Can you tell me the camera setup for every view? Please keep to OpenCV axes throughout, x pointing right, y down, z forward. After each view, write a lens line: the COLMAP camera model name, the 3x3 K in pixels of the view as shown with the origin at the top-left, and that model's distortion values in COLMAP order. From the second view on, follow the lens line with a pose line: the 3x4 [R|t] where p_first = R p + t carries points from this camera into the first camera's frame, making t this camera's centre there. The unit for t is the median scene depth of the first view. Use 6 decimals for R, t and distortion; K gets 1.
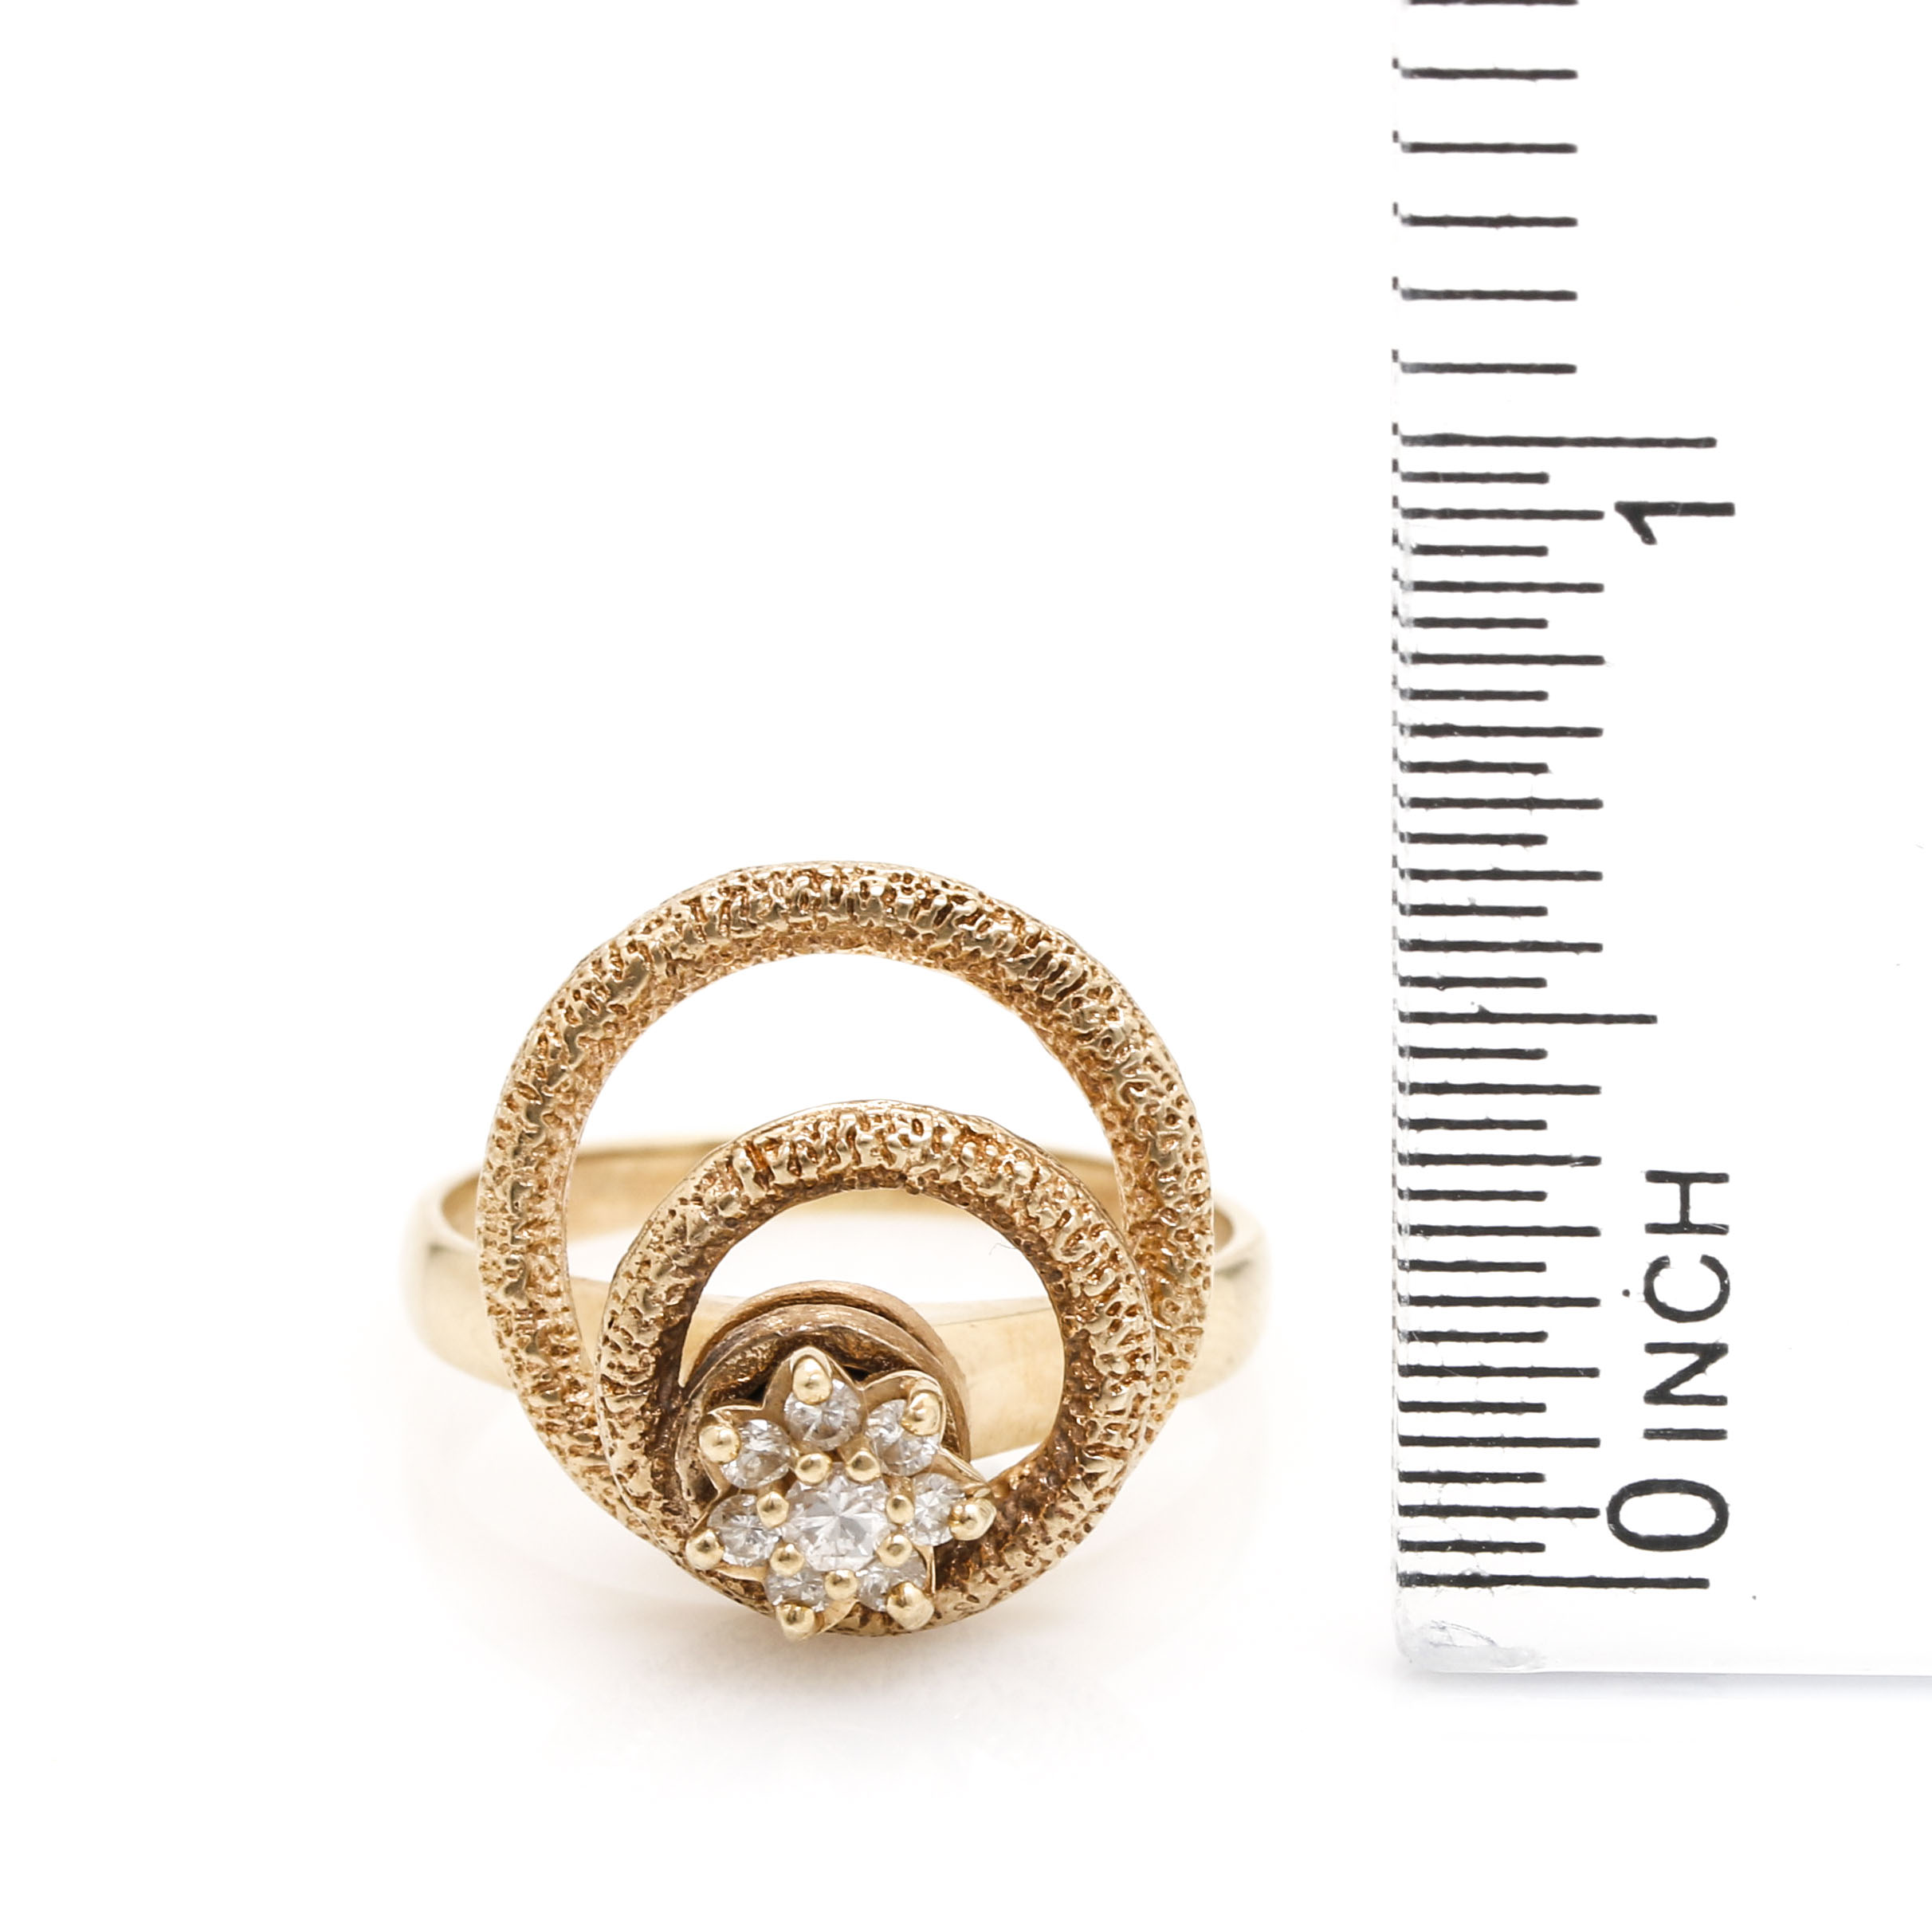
lens RADIAL K [[9078.9, 0, 967.2], [0, 9078.9, 966.0], [0, 0, 1]] dist [-1.273134, 0.000000]
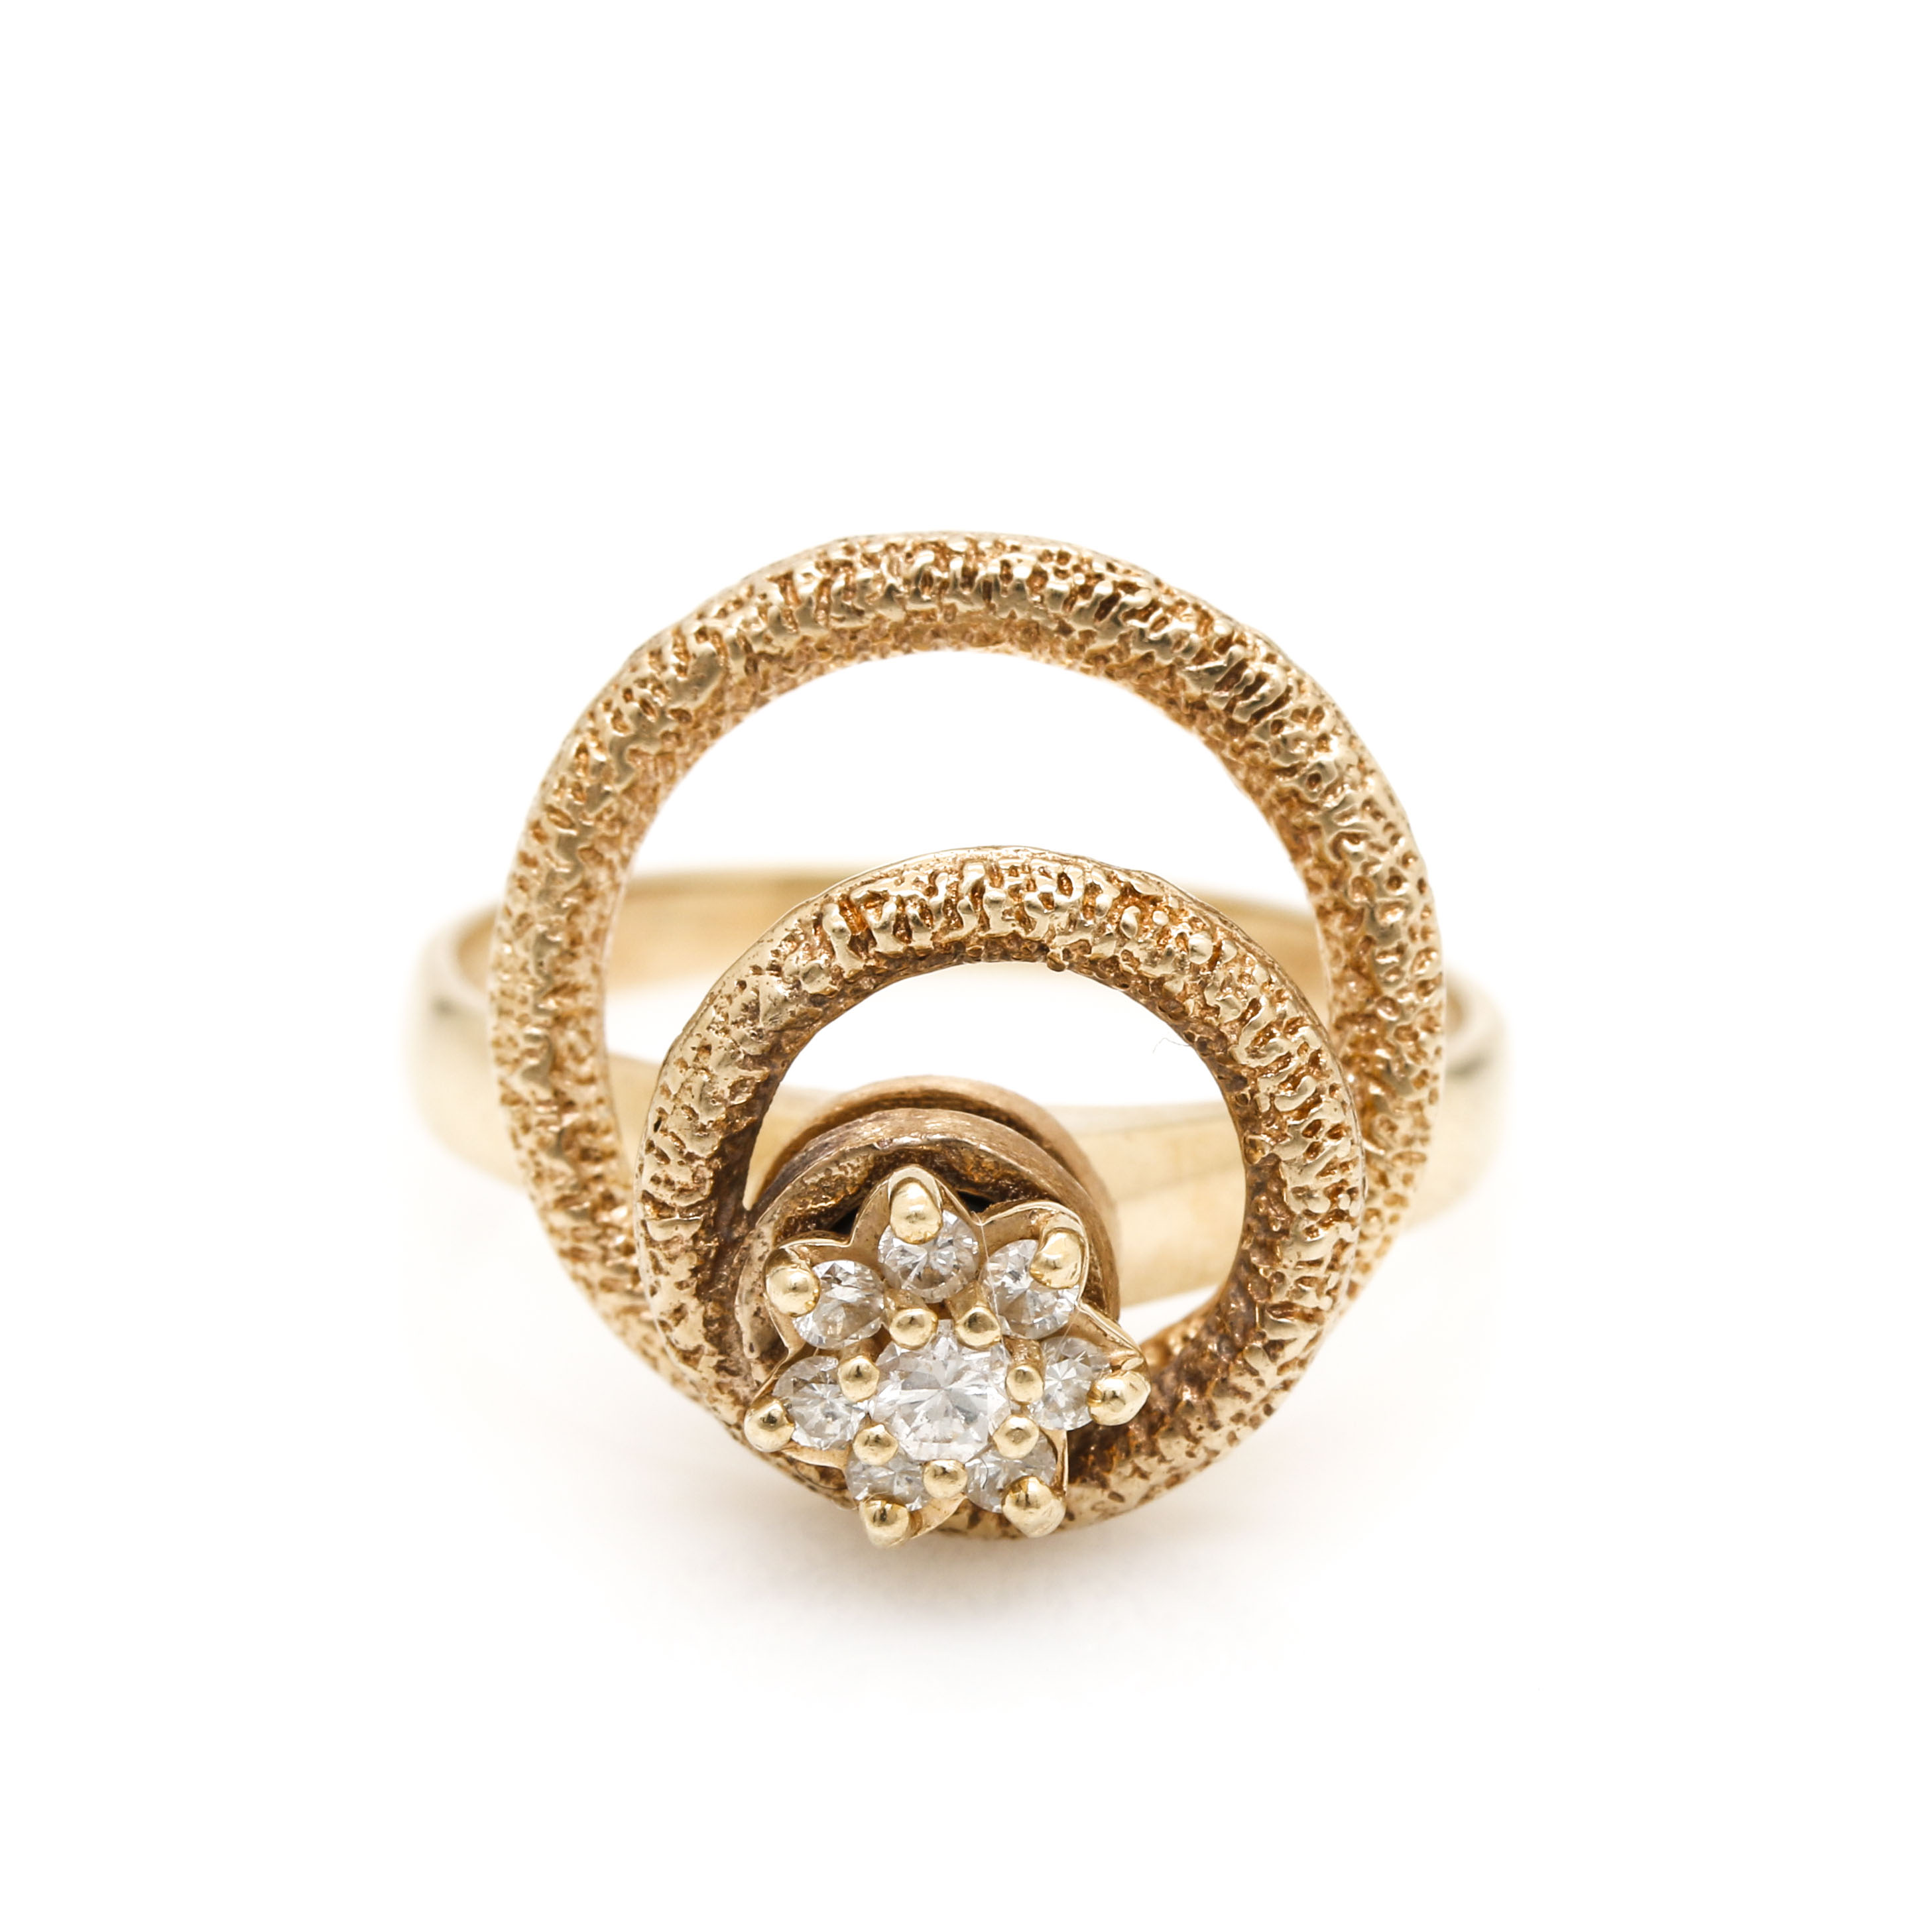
lens RADIAL K [[9078.9, 0, 967.5], [0, 9078.9, 965.7], [0, 0, 1]] dist [-1.273134, 0.000000]
pose [[0.999252, 0.032924, -0.020276, 0.002082], [-0.031792, 0.998043, 0.053851, -0.016232], [0.022009, -0.053166, 0.998343, 0.232342]]
